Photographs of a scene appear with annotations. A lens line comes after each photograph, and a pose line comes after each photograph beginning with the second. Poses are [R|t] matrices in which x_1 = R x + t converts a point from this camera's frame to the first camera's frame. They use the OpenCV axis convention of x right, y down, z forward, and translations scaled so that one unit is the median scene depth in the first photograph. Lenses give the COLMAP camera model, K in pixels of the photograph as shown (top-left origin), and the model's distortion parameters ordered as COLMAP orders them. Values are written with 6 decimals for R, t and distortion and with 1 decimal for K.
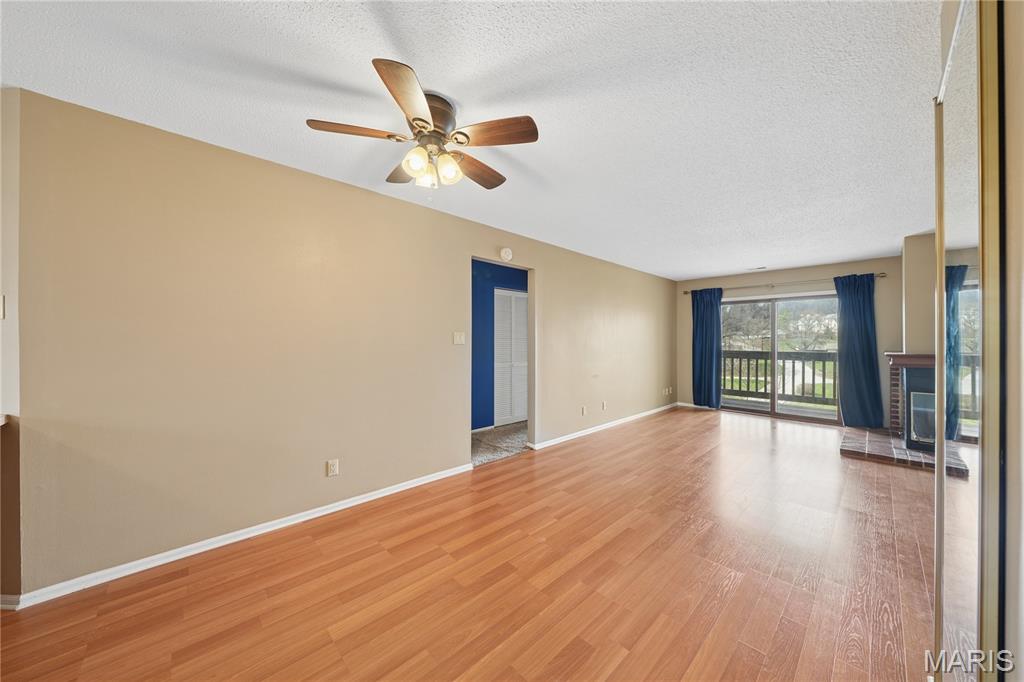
lens RADIAL K [[350.0, 0, 523.1], [0, 350.0, 339.1], [0, 0, 1]] dist [-0.001199, -0.000072]
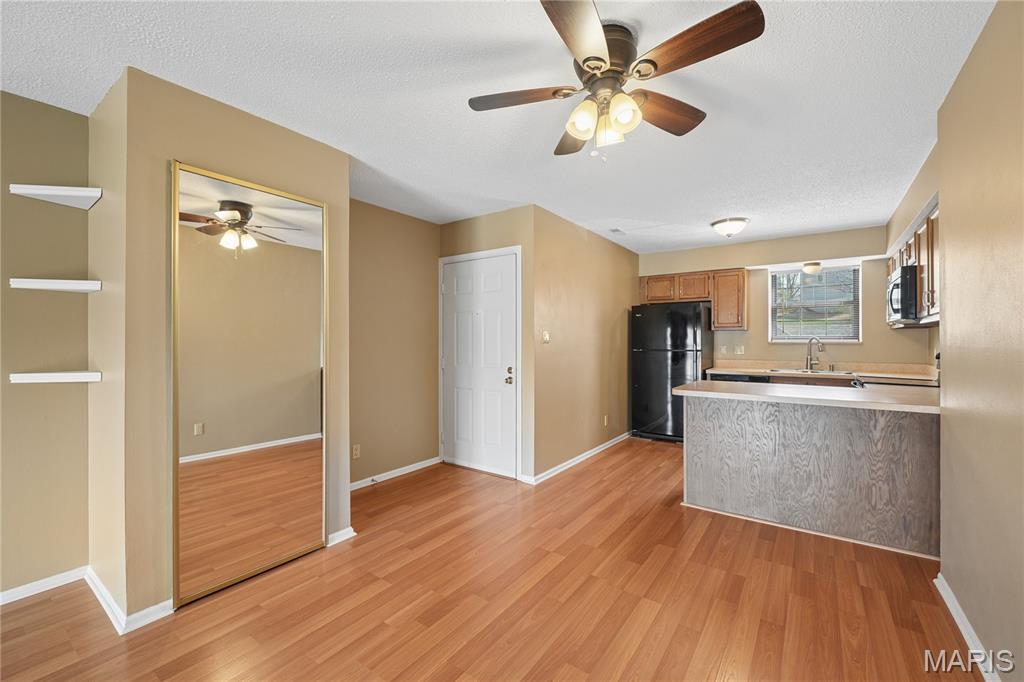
lens RADIAL K [[408.0, 0, 510.6], [0, 408.0, 337.5], [0, 0, 1]] dist [-0.001855, -0.000036]
pose [[-0.988487, -0.004223, -0.151249, 0.028227], [-0.002569, 0.999935, -0.011129, 0.003476], [0.151286, -0.010613, -0.988433, 0.608491]]
